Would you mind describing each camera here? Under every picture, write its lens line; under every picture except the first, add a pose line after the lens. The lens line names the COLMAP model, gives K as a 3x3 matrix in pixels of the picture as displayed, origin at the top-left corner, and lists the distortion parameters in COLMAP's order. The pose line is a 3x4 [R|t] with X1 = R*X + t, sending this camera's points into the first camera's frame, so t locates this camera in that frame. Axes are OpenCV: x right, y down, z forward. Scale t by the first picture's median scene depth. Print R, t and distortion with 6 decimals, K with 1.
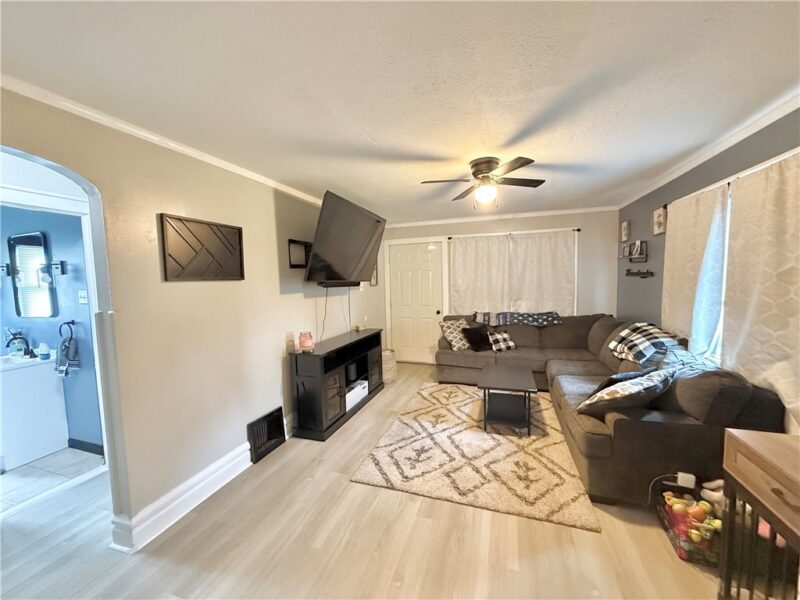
lens RADIAL K [[321.1, 0, 396.8], [0, 321.1, 299.6], [0, 0, 1]] dist [0.003690, 0.000210]
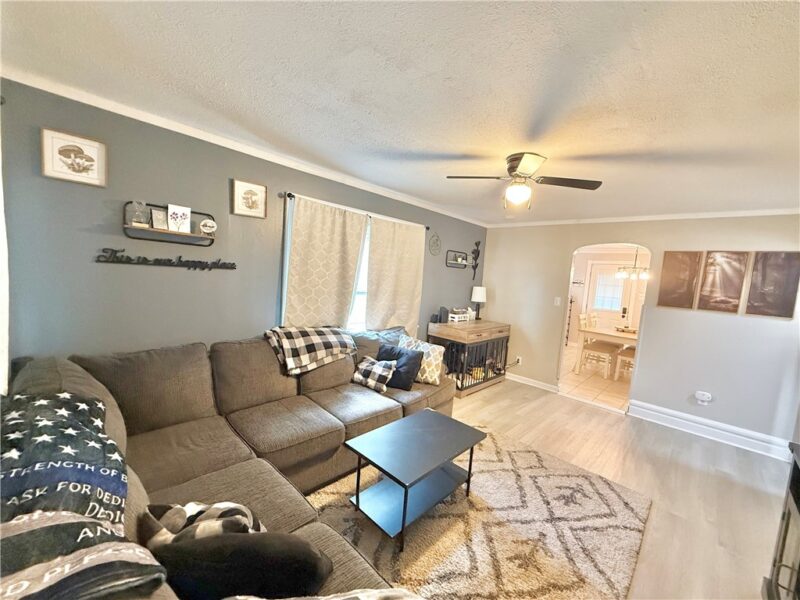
lens RADIAL K [[321.1, 0, 398.5], [0, 321.1, 301.8], [0, 0, 1]] dist [0.003690, 0.000210]
pose [[-0.903785, -0.081802, 0.420097, 0.138872], [-0.022449, 0.989274, 0.144336, -0.117460], [-0.427398, 0.121018, -0.895928, 1.558687]]
